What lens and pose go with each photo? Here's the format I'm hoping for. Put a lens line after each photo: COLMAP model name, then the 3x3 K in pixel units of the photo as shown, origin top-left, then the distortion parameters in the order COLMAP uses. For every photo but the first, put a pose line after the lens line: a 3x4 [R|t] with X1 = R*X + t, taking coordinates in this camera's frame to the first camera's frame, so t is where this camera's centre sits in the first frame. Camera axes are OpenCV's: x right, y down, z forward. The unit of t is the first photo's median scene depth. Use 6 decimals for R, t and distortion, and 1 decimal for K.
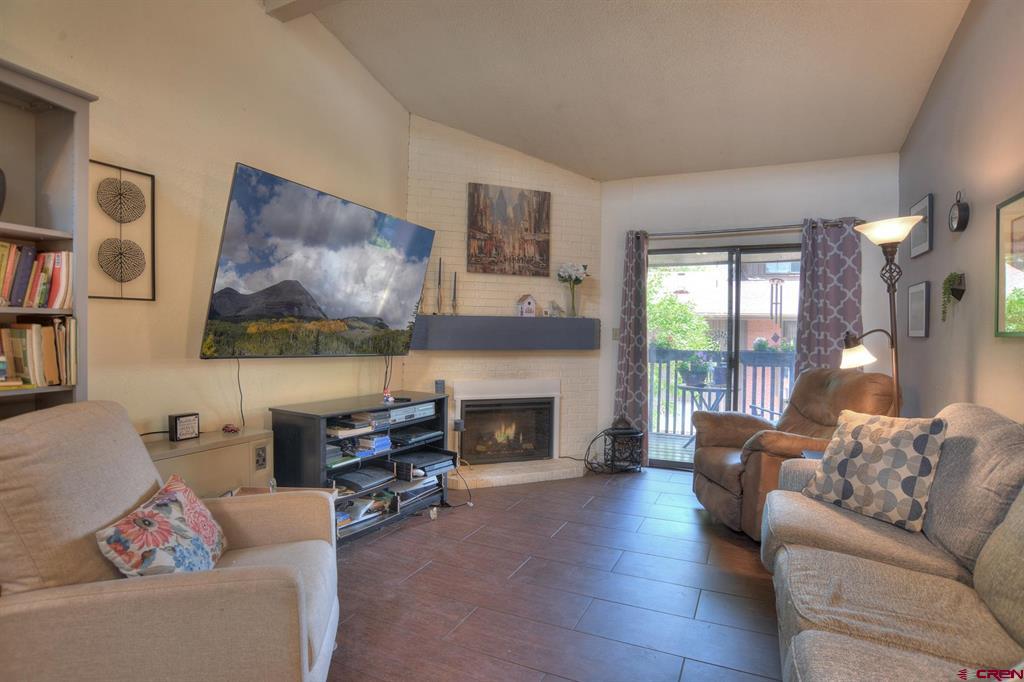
lens RADIAL K [[525.3, 0, 528.1], [0, 525.3, 339.2], [0, 0, 1]] dist [-0.026849, 0.000685]
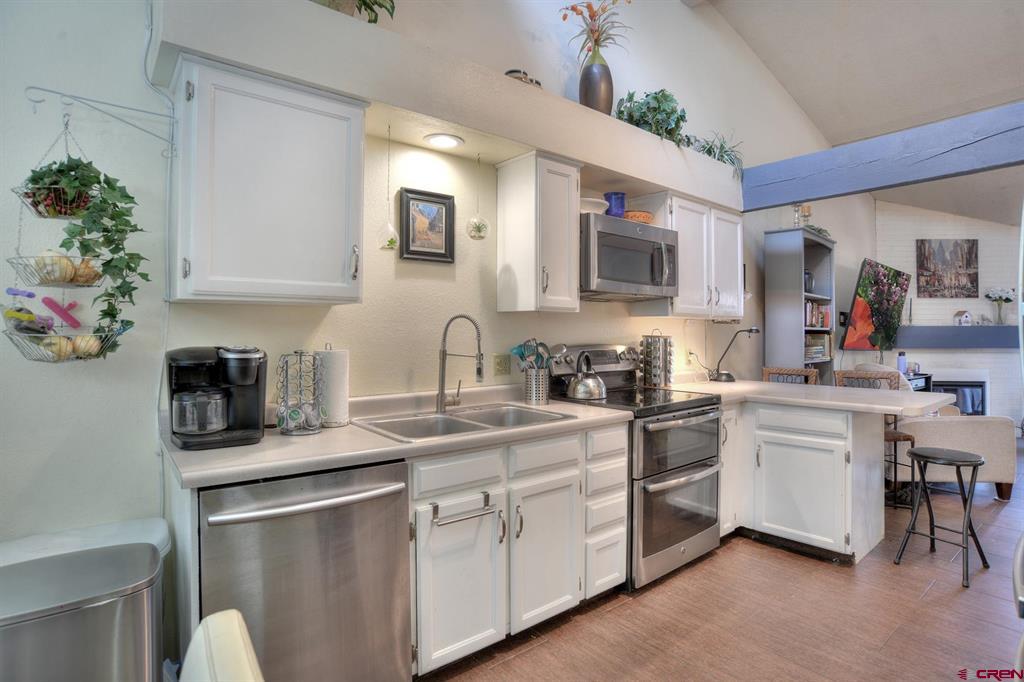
lens RADIAL K [[507.3, 0, 512.5], [0, 507.3, 321.5], [0, 0, 1]] dist [-0.026675, 0.001085]
pose [[0.895255, -0.024236, -0.444894, -0.516901], [0.003660, 0.998886, -0.047049, 0.005519], [0.445538, 0.040492, 0.894347, -0.804588]]
